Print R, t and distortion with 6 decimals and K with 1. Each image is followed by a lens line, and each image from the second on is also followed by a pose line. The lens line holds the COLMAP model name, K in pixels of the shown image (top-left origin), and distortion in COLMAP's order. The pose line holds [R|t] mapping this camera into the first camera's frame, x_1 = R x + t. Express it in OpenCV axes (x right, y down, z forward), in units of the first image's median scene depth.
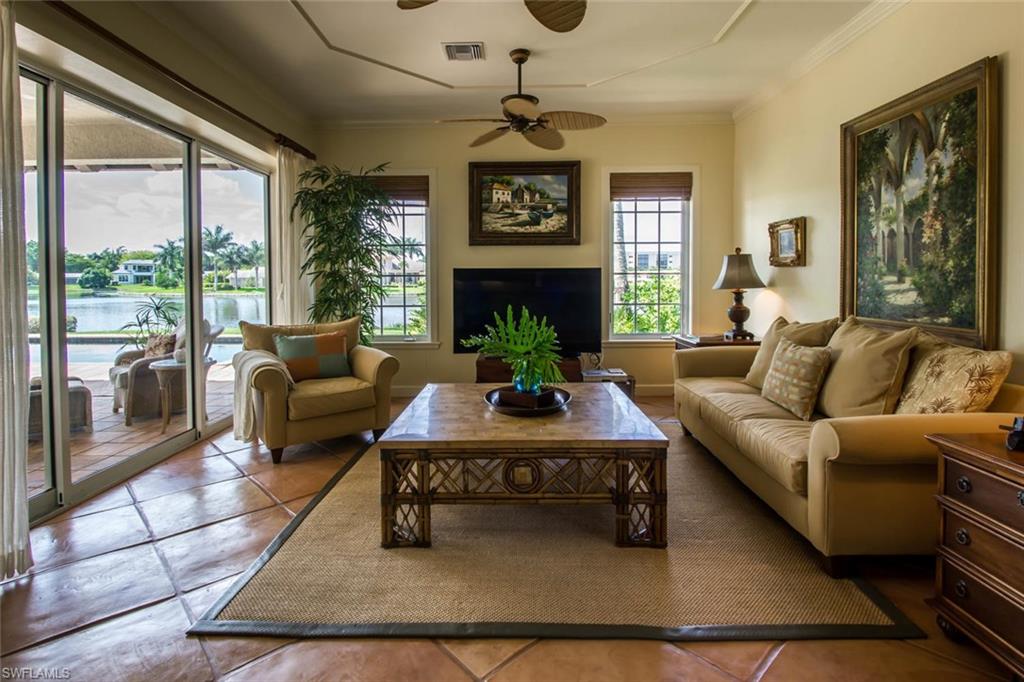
lens RADIAL K [[504.9, 0, 507.0], [0, 504.9, 294.1], [0, 0, 1]] dist [0.021732, -0.020556]
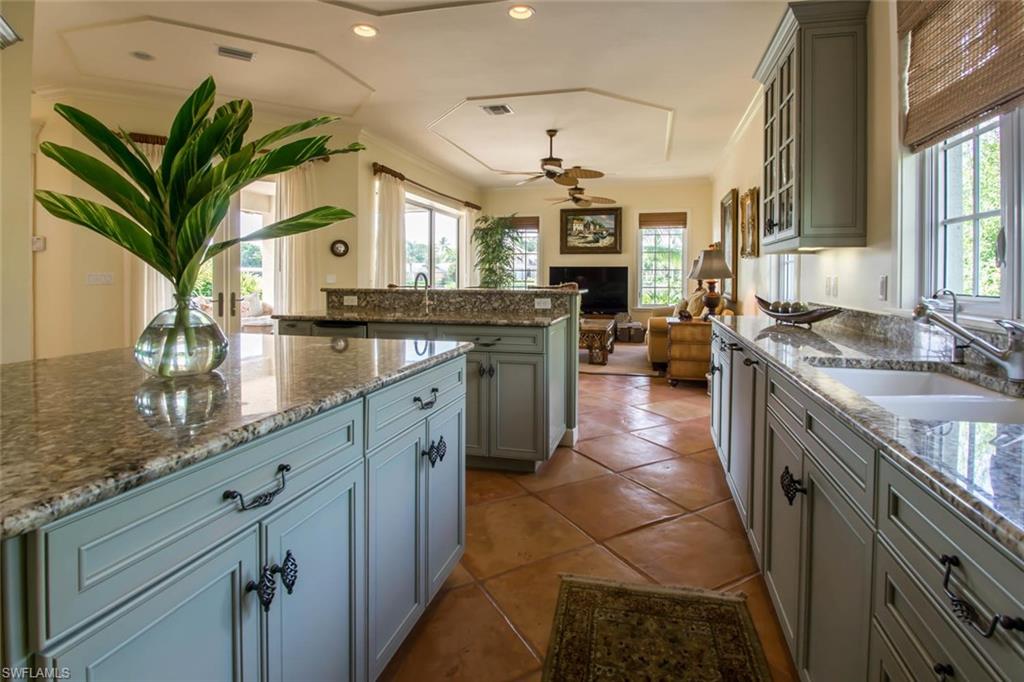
lens RADIAL K [[512.4, 0, 530.9], [0, 512.4, 283.6], [0, 0, 1]] dist [-0.041351, -0.000291]
pose [[0.976005, 0.011526, -0.217441, 0.227339], [-0.014346, 0.999832, -0.011398, 0.033217], [0.217273, 0.014244, 0.976007, -0.833397]]
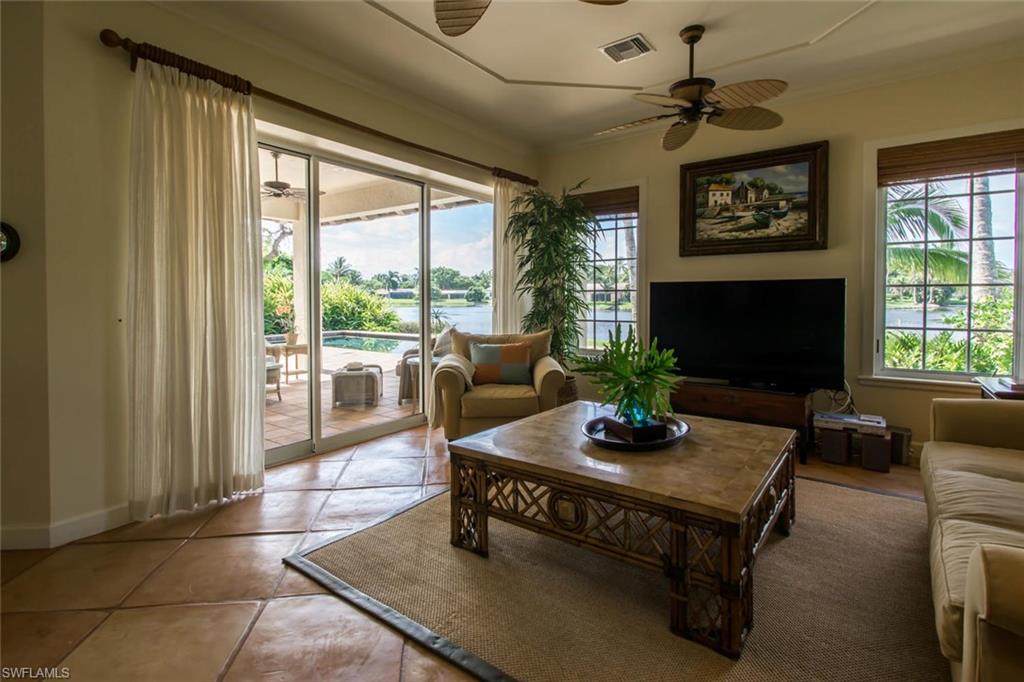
lens RADIAL K [[495.5, 0, 506.1], [0, 495.5, 309.0], [0, 0, 1]] dist [0.026842, -0.011279]
pose [[0.807840, 0.015819, -0.589189, 0.201029], [-0.015873, 0.999861, 0.005082, -0.001910], [0.589188, 0.005246, 0.807979, 0.093817]]
